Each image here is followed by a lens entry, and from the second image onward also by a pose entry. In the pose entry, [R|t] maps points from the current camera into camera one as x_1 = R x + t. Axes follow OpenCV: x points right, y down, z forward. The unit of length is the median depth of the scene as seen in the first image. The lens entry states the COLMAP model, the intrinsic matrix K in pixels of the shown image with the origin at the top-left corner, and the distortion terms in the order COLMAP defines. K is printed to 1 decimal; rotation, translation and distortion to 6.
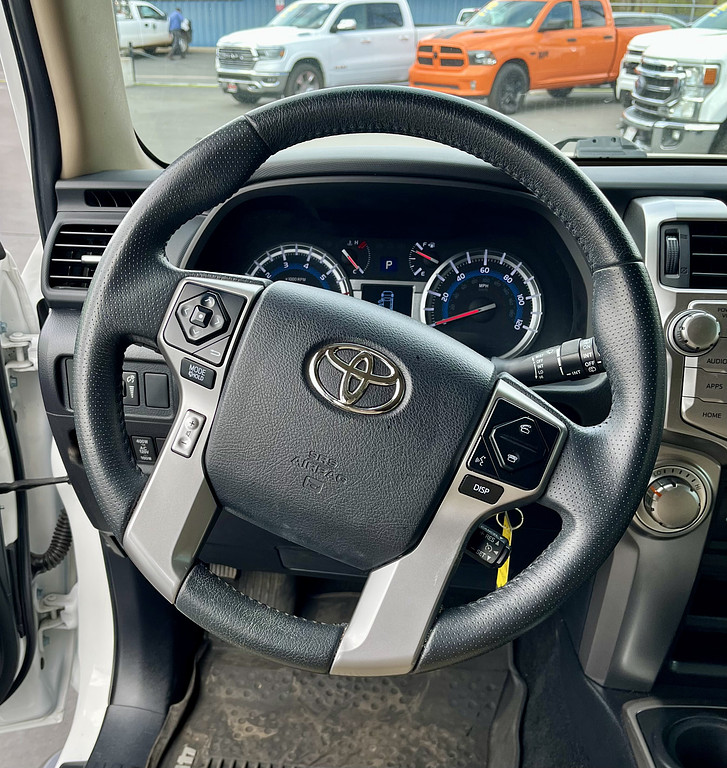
lens RADIAL K [[606.1, 0, 363.2], [0, 606.1, 447.4], [0, 0, 1]] dist [0.016277, -0.012846]
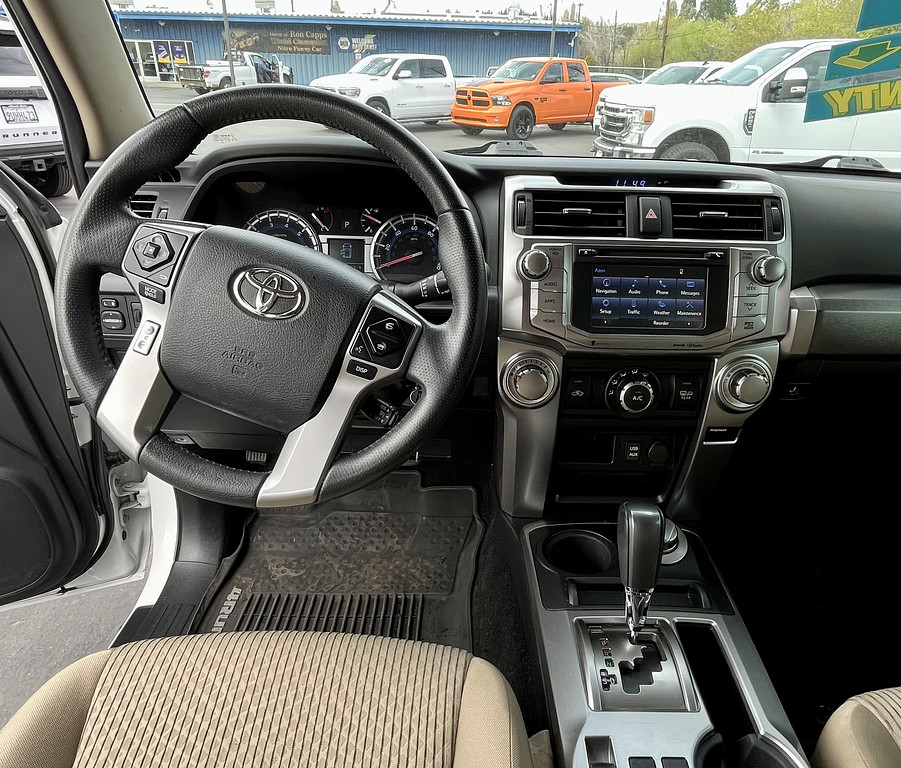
lens RADIAL K [[434.6, 0, 497.4], [0, 434.6, 383.6], [0, 0, 1]] dist [-0.001247, 0.000234]
pose [[0.993982, -0.036207, 0.103389, 0.214980], [0.036026, 0.999344, 0.003619, 0.058221], [-0.103452, 0.000127, 0.994634, -0.022639]]
